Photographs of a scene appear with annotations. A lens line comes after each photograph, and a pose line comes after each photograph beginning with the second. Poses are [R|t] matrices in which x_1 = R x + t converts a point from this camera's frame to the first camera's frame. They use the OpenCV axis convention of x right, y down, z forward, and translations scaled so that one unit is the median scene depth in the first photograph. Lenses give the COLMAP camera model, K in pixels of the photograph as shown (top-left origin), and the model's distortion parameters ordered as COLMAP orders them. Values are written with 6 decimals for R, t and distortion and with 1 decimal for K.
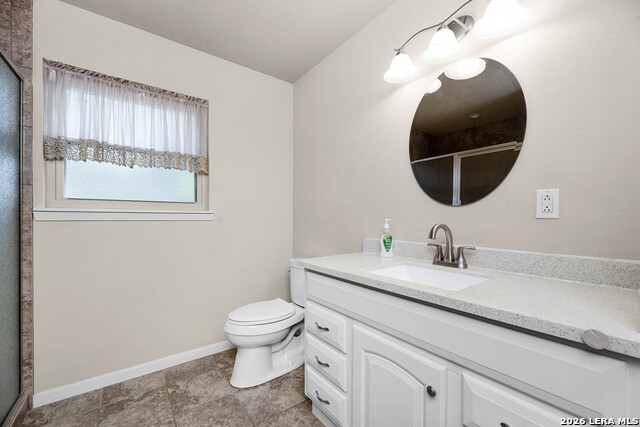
lens RADIAL K [[267.4, 0, 322.8], [0, 267.4, 217.2], [0, 0, 1]] dist [0.000428, 0.000260]
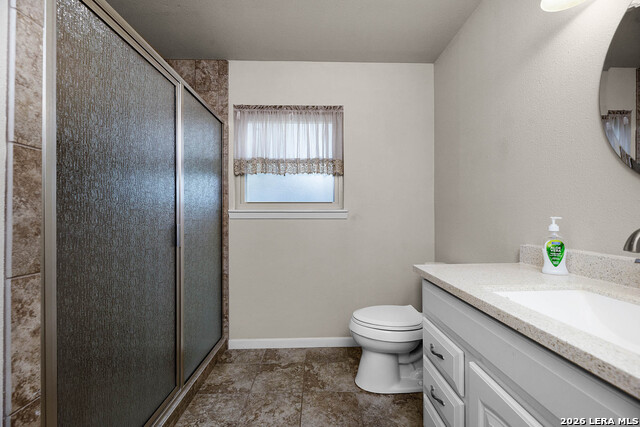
lens RADIAL K [[266.7, 0, 320.0], [0, 266.7, 213.5], [0, 0, 1]] dist [-0.002887, -0.000124]
pose [[0.808305, -0.009915, -0.588681, 0.153623], [0.005247, 0.999940, -0.009637, 0.001638], [0.588741, 0.004701, 0.808308, 0.120459]]
